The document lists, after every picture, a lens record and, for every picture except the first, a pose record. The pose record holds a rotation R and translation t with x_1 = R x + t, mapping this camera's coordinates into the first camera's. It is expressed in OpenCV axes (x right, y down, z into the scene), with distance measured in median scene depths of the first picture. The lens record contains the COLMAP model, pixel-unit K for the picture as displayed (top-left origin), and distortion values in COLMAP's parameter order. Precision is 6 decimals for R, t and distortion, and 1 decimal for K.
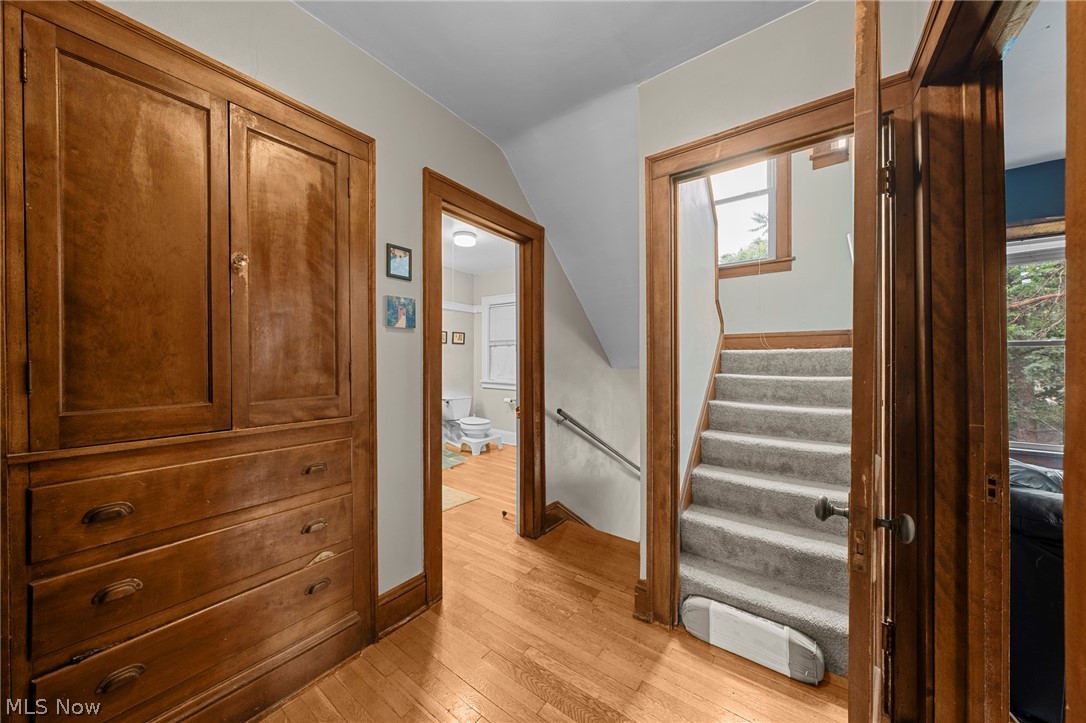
lens RADIAL K [[367.8, 0, 548.9], [0, 367.8, 358.2], [0, 0, 1]] dist [-0.003898, 0.000276]
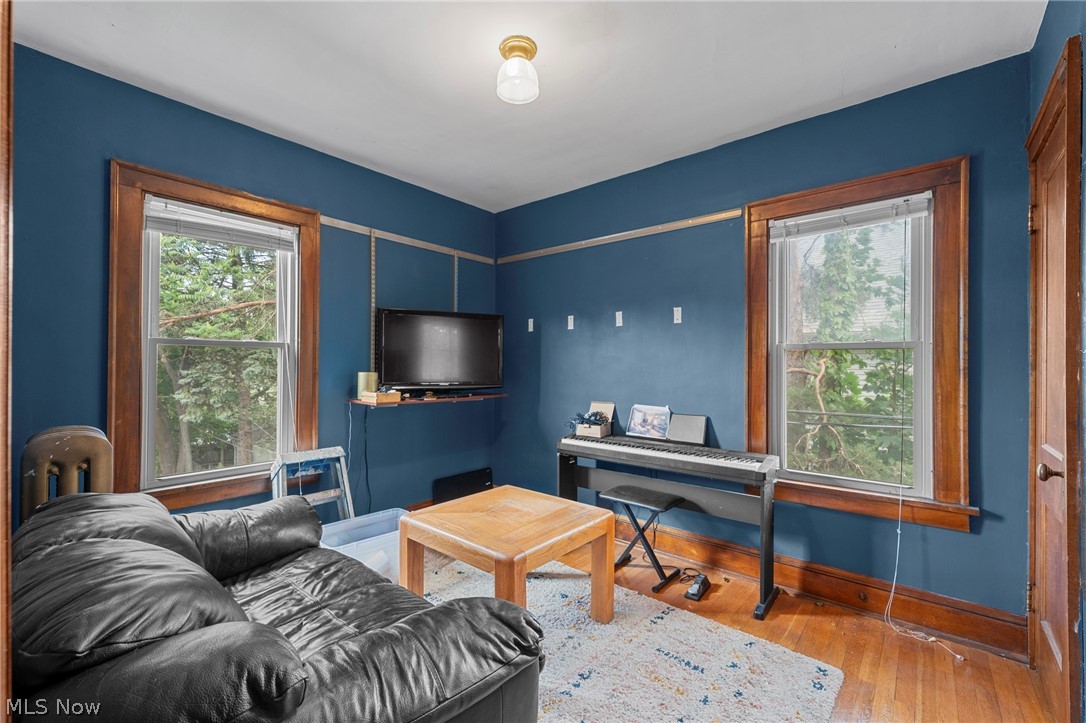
lens RADIAL K [[444.8, 0, 543.8], [0, 444.8, 363.4], [0, 0, 1]] dist [-0.000977, -0.000176]
pose [[0.069794, 0.004775, 0.997550, 0.132829], [-0.010486, 0.999937, -0.004053, -0.001681], [-0.997506, -0.010178, 0.069840, 0.082590]]
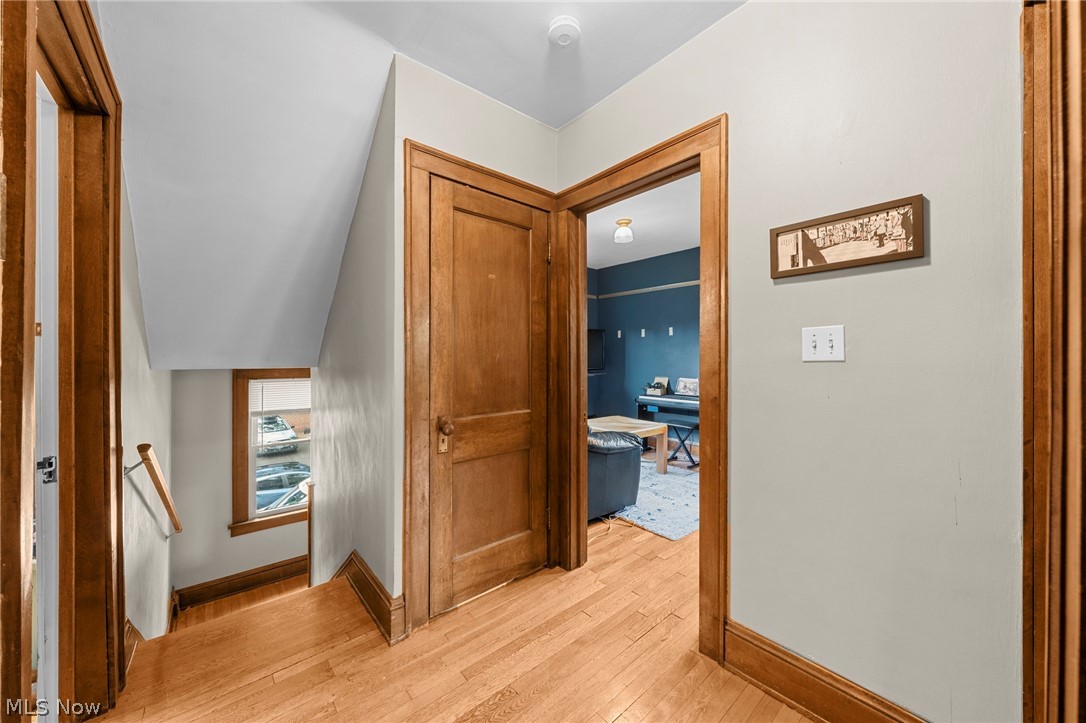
lens RADIAL K [[378.6, 0, 544.0], [0, 378.6, 359.1], [0, 0, 1]] dist [-0.002193, -0.000283]
pose [[0.241165, -0.000528, 0.970484, -0.128211], [-0.005809, 0.999981, 0.001987, 0.001812], [-0.970467, -0.006116, 0.241157, 0.095959]]
